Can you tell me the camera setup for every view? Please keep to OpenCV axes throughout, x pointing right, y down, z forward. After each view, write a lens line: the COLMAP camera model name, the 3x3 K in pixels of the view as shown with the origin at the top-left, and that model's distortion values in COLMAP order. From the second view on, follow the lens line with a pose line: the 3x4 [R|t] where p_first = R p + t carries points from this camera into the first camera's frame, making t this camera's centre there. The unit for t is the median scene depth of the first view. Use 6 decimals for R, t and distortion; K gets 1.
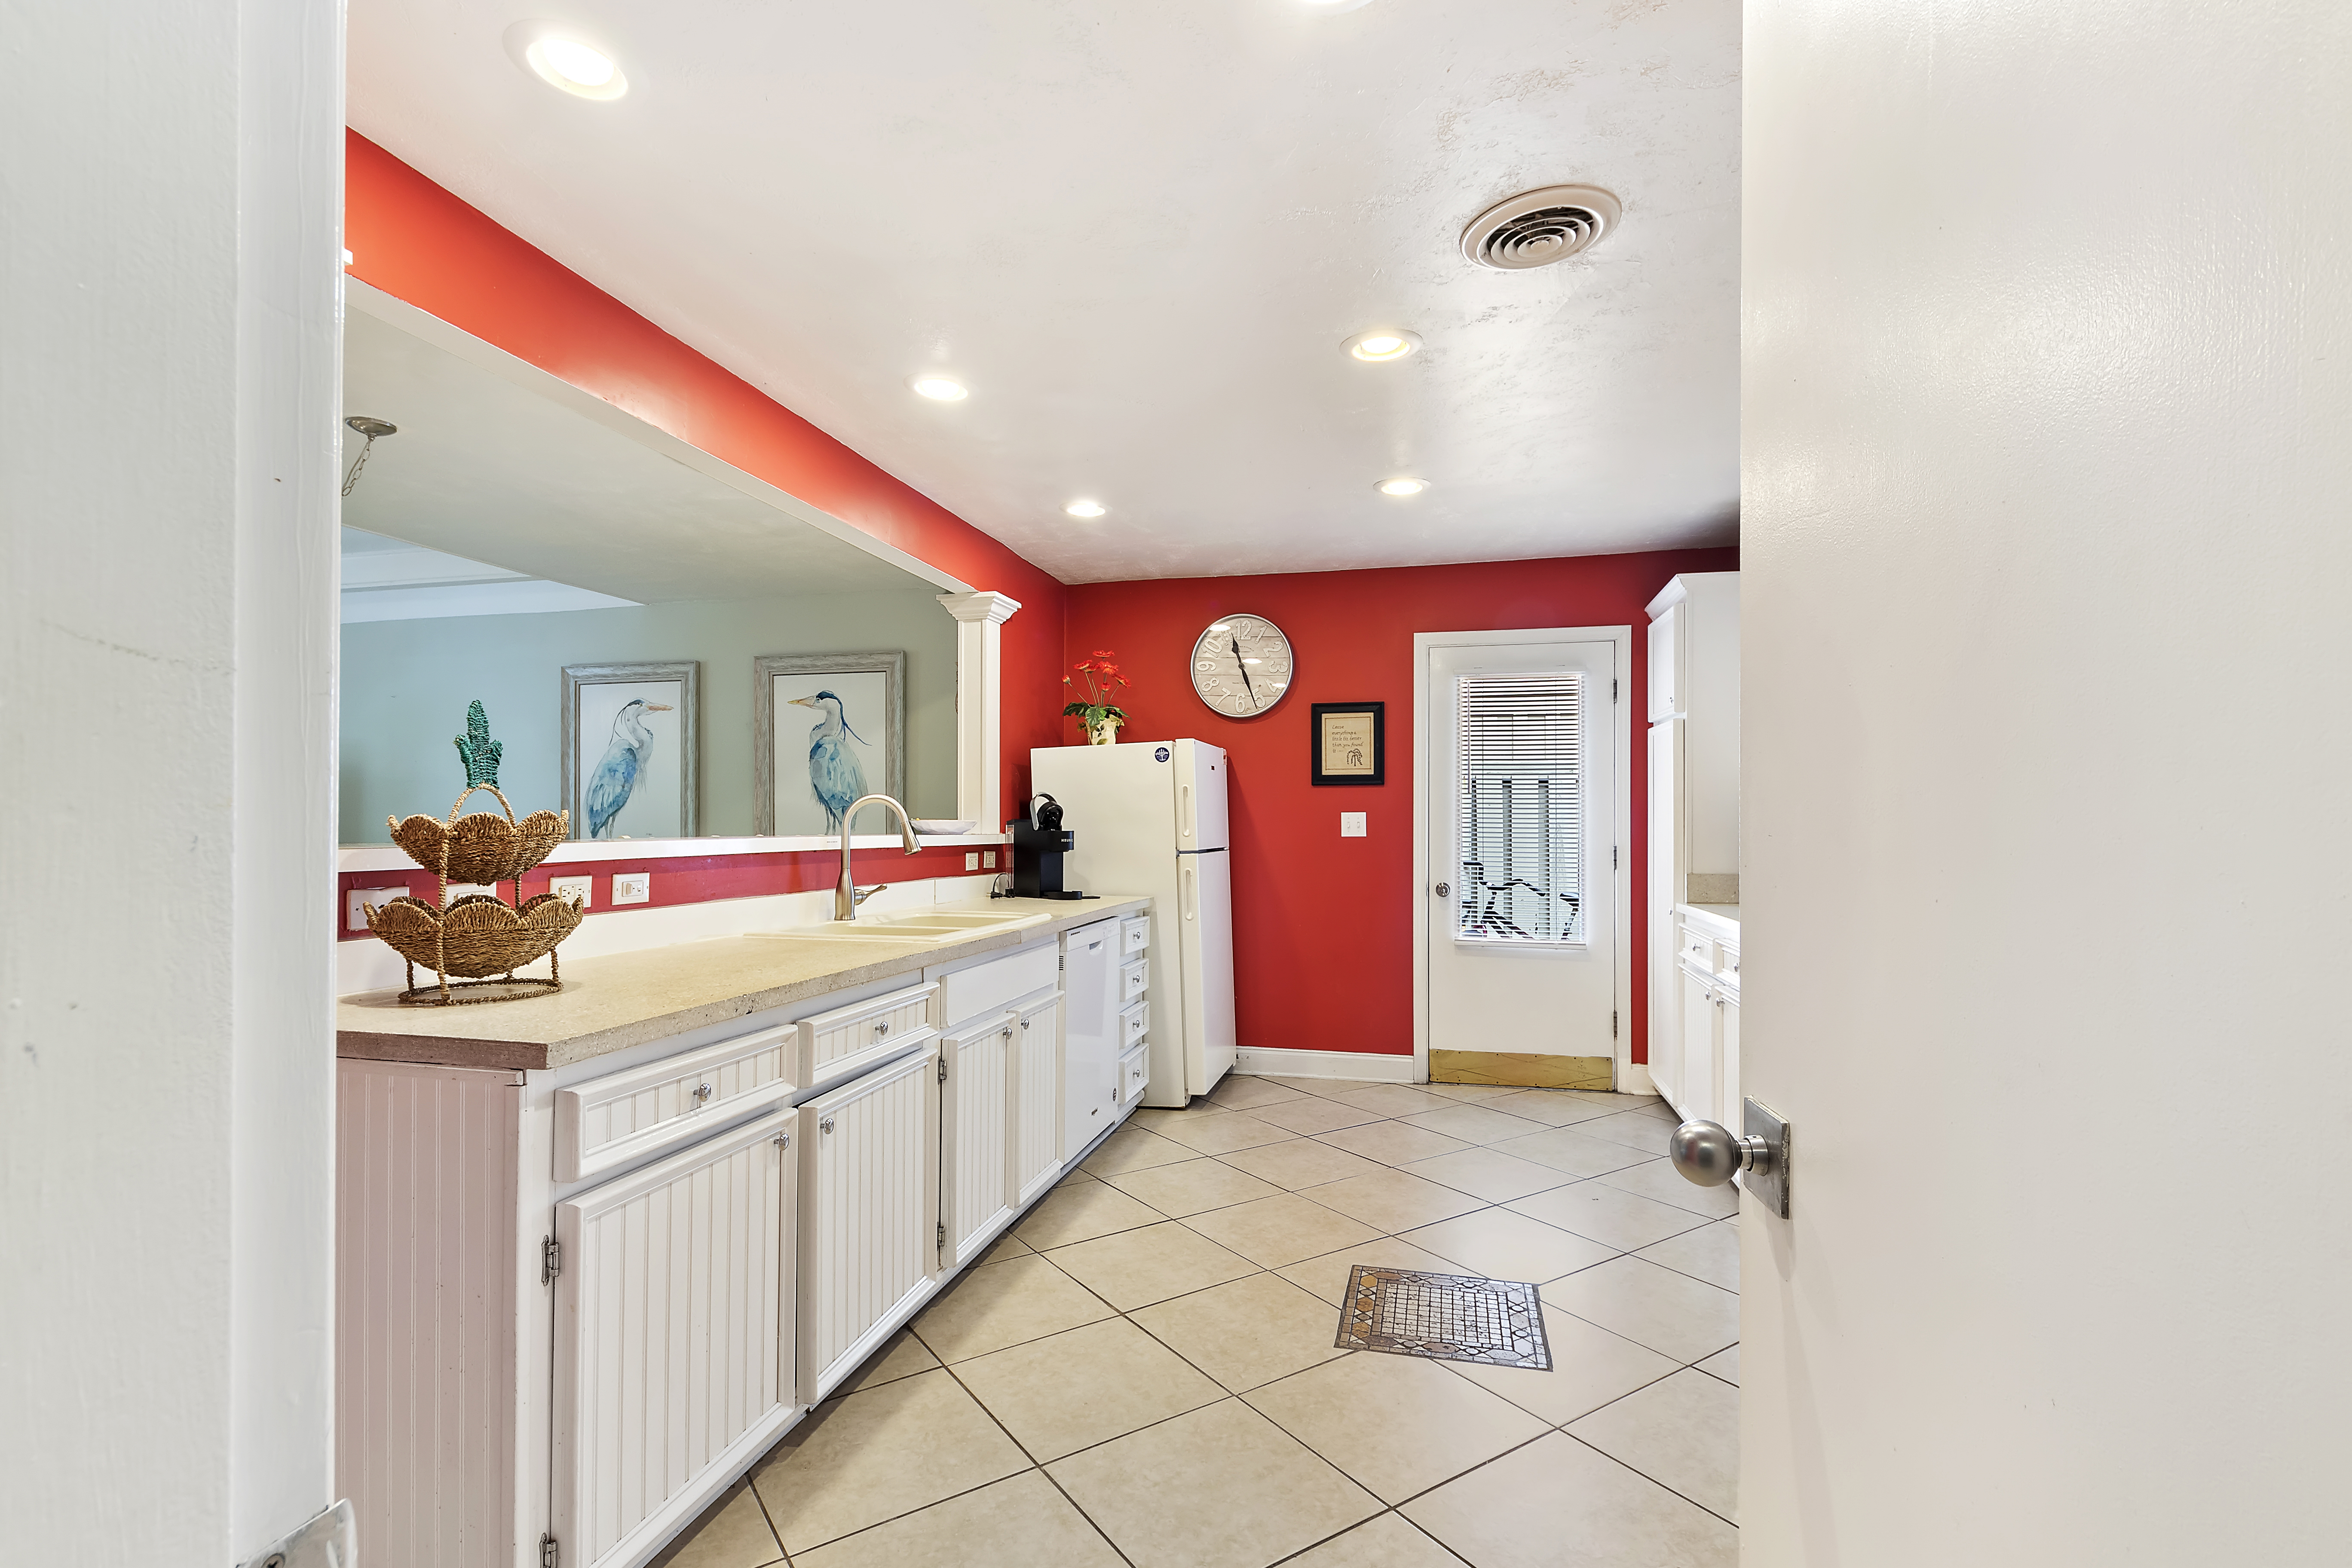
lens RADIAL K [[1108.2, 0, 1152.9], [0, 1108.2, 820.1], [0, 0, 1]] dist [0.001851, 0.000113]
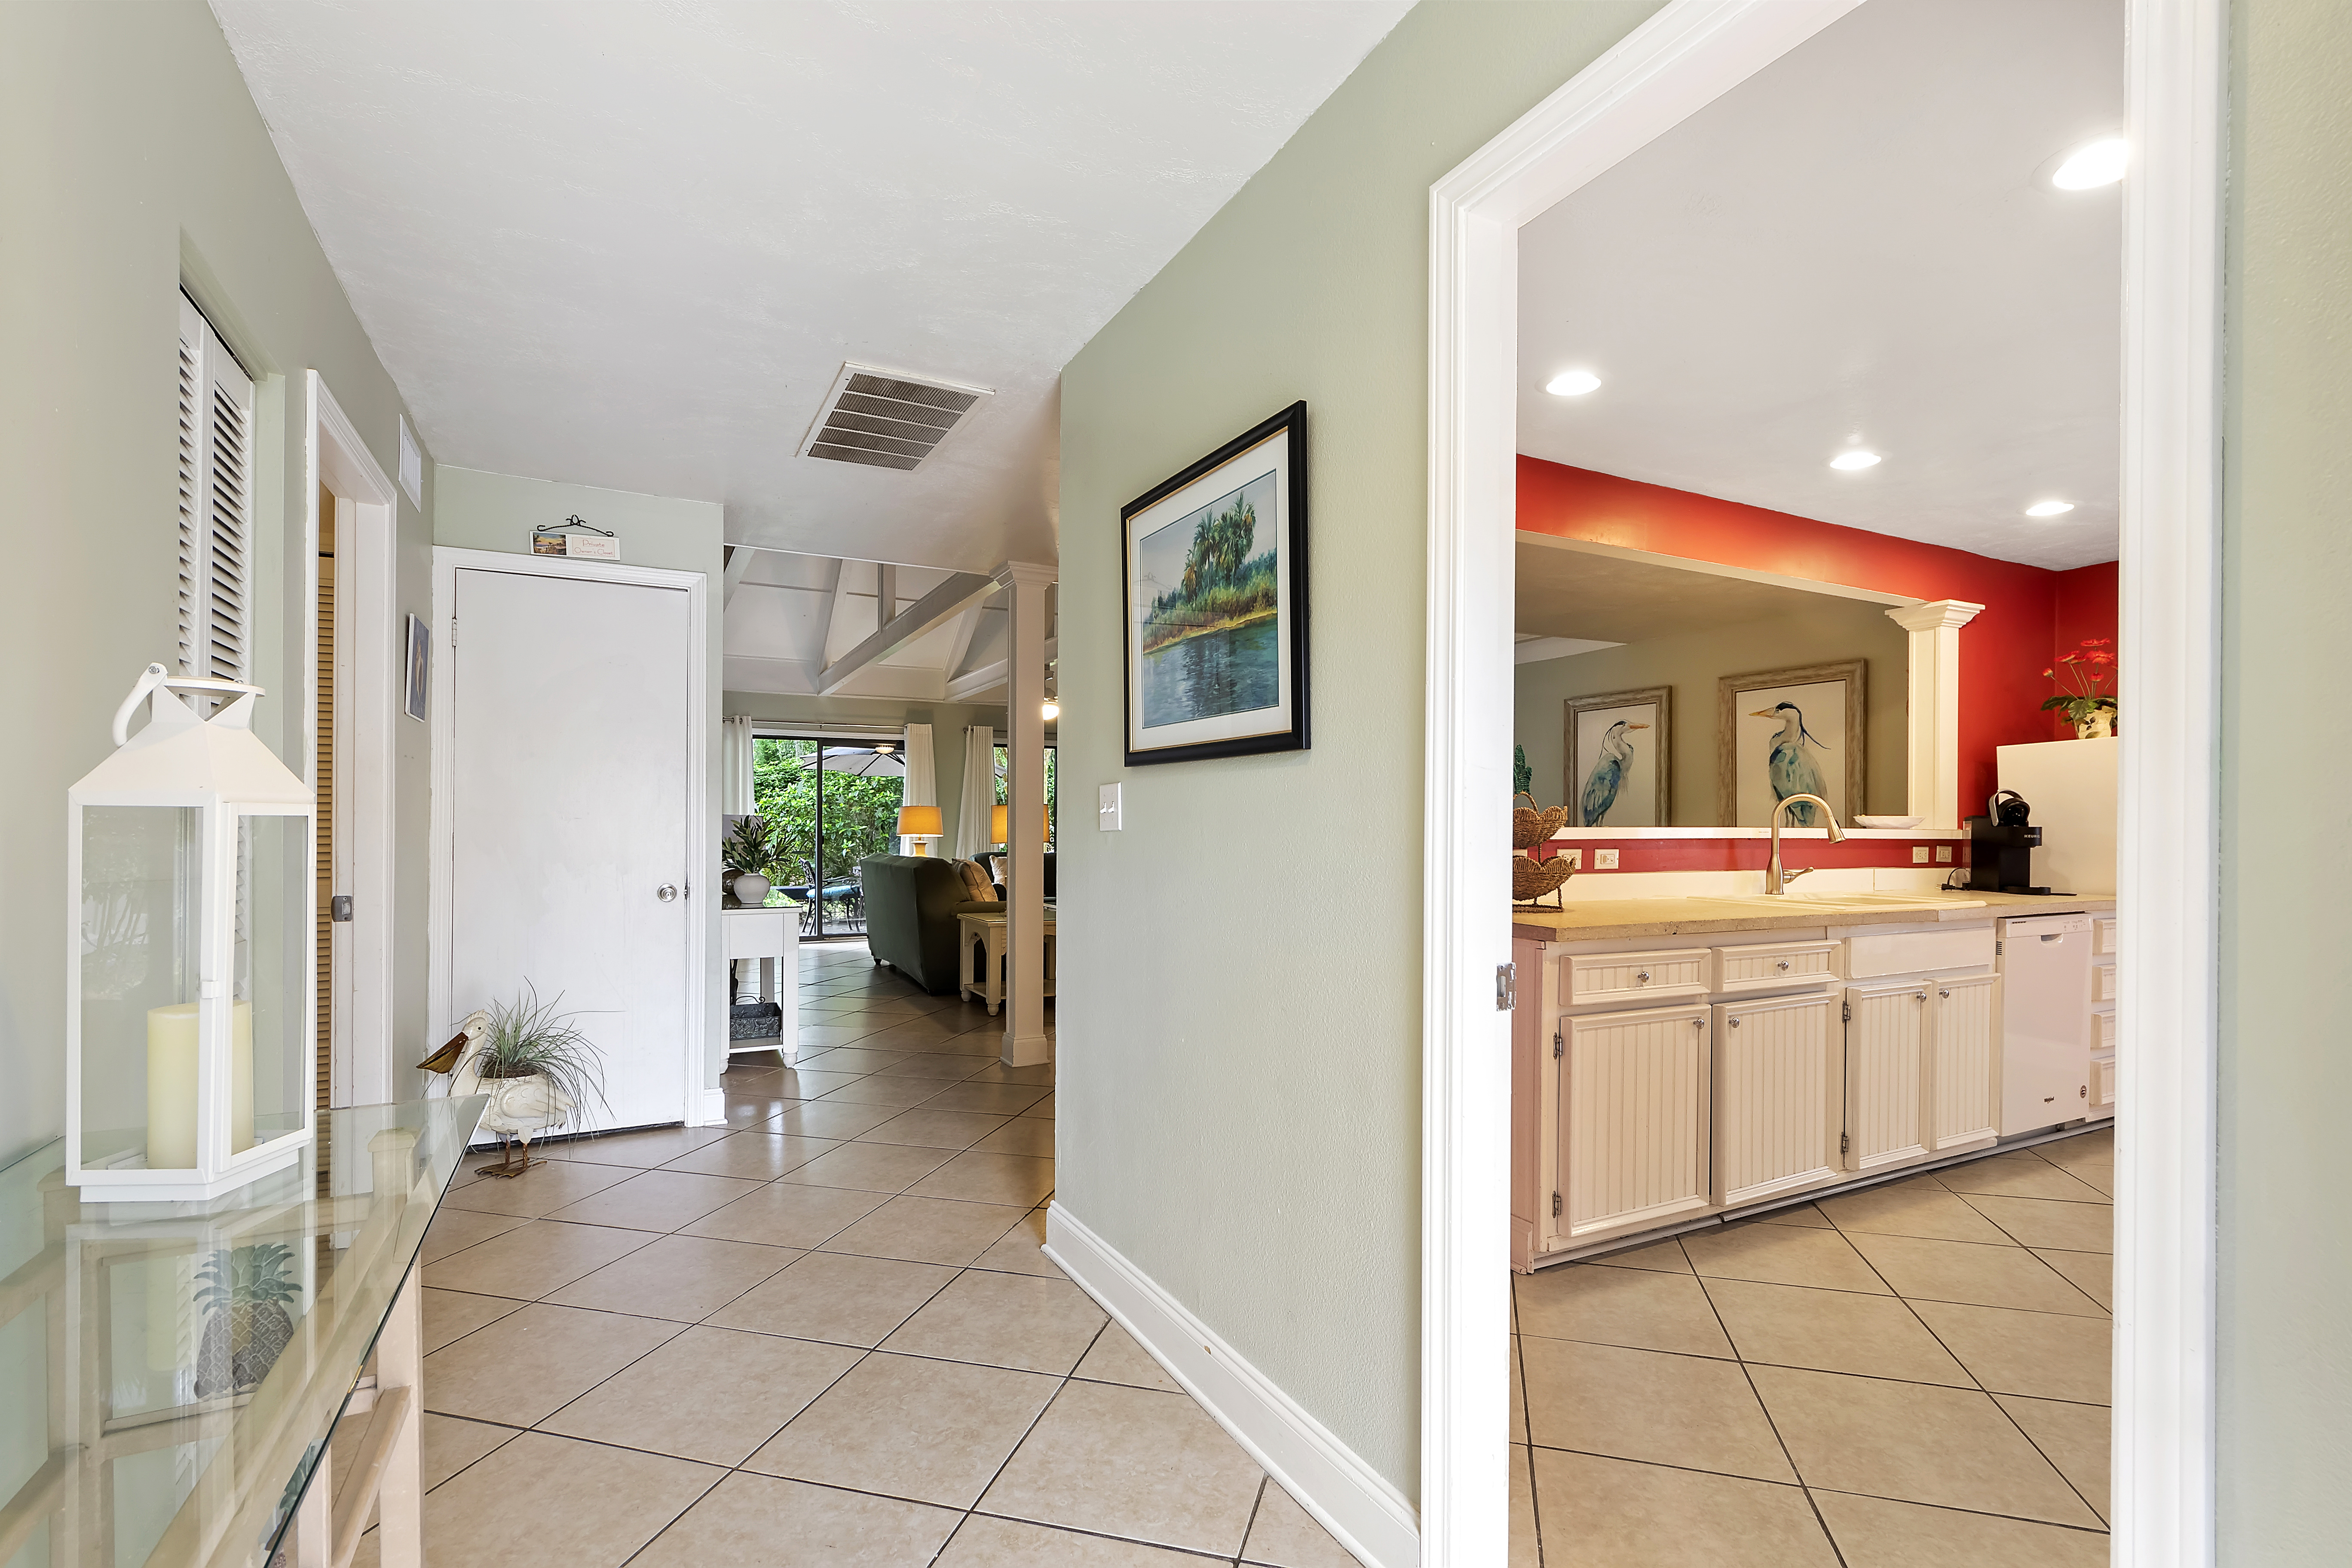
lens RADIAL K [[1065.1, 0, 1187.4], [0, 1065.1, 818.2], [0, 0, 1]] dist [-0.000391, -0.000909]
pose [[0.675140, -0.000287, -0.737690, 0.114611], [-0.002417, 0.999994, -0.002601, 0.006067], [0.737686, 0.003539, 0.675135, -0.214855]]
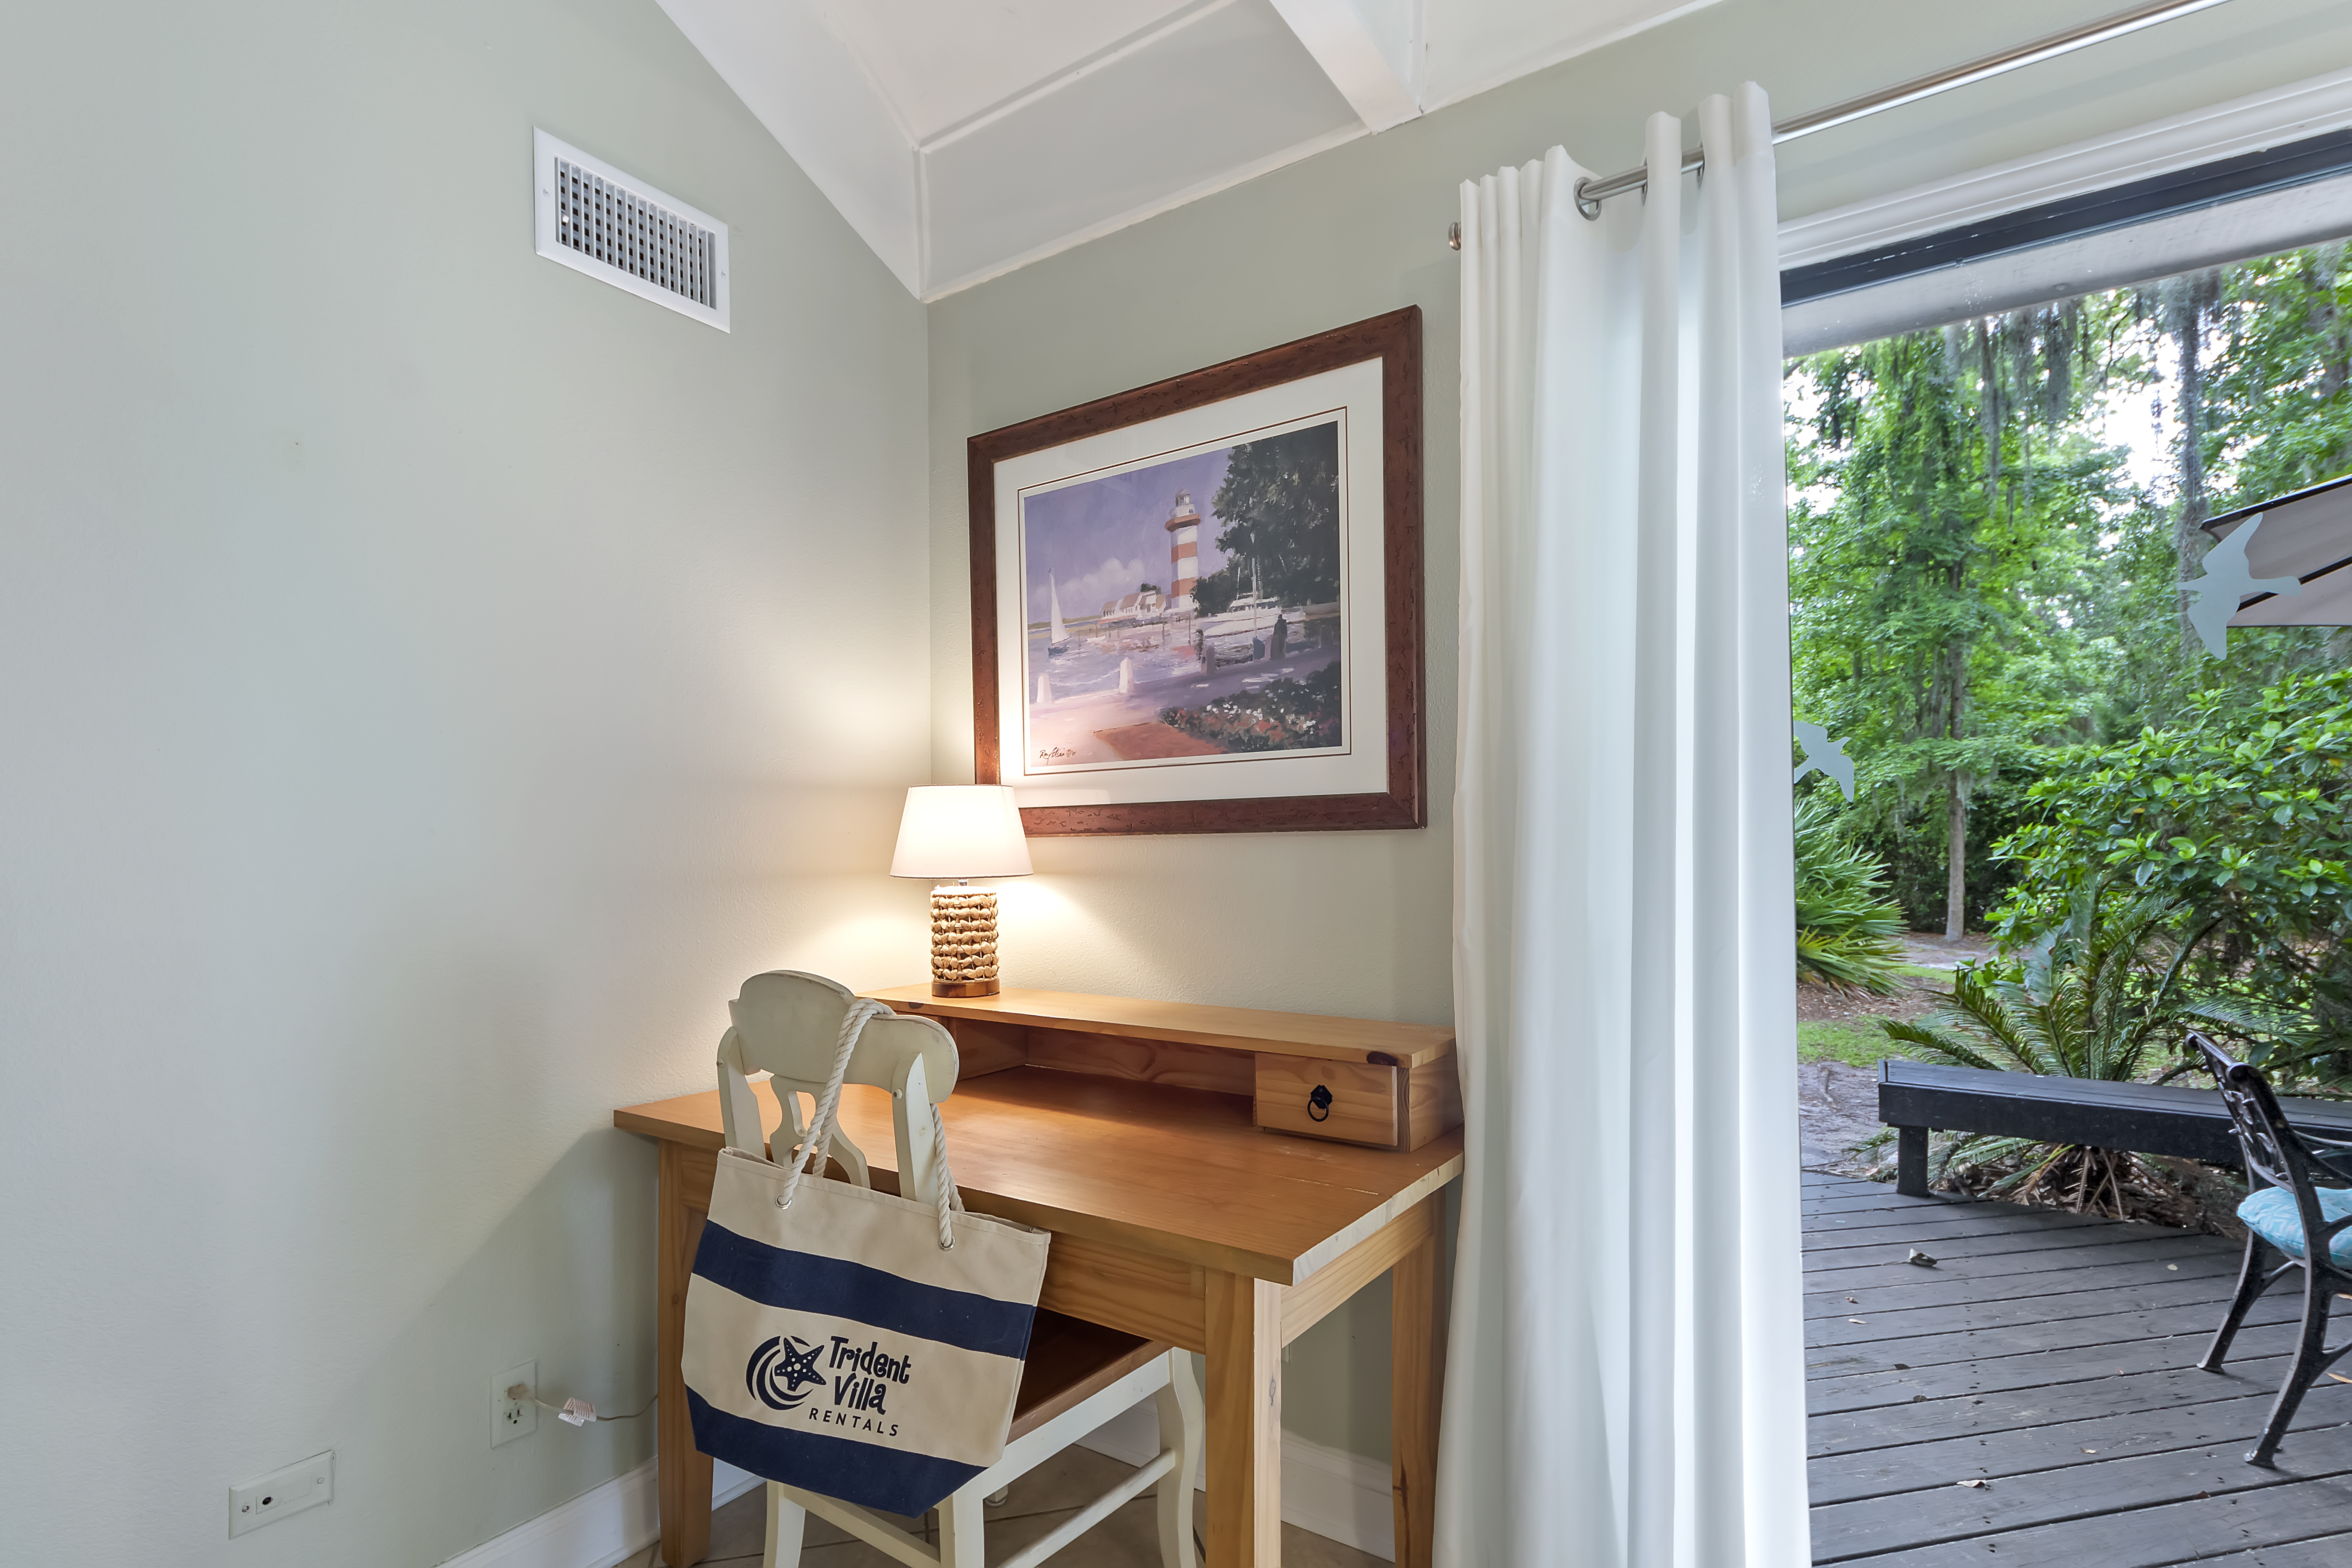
lens RADIAL K [[1137.0, 0, 1174.1], [0, 1137.0, 859.2], [0, 0, 1]] dist [0.000672, 0.000170]
pose [[-0.333704, 0.010155, -0.942623, -1.708549], [0.007476, 0.999939, 0.008126, 0.002399], [0.942648, -0.004336, -0.333760, 0.541587]]
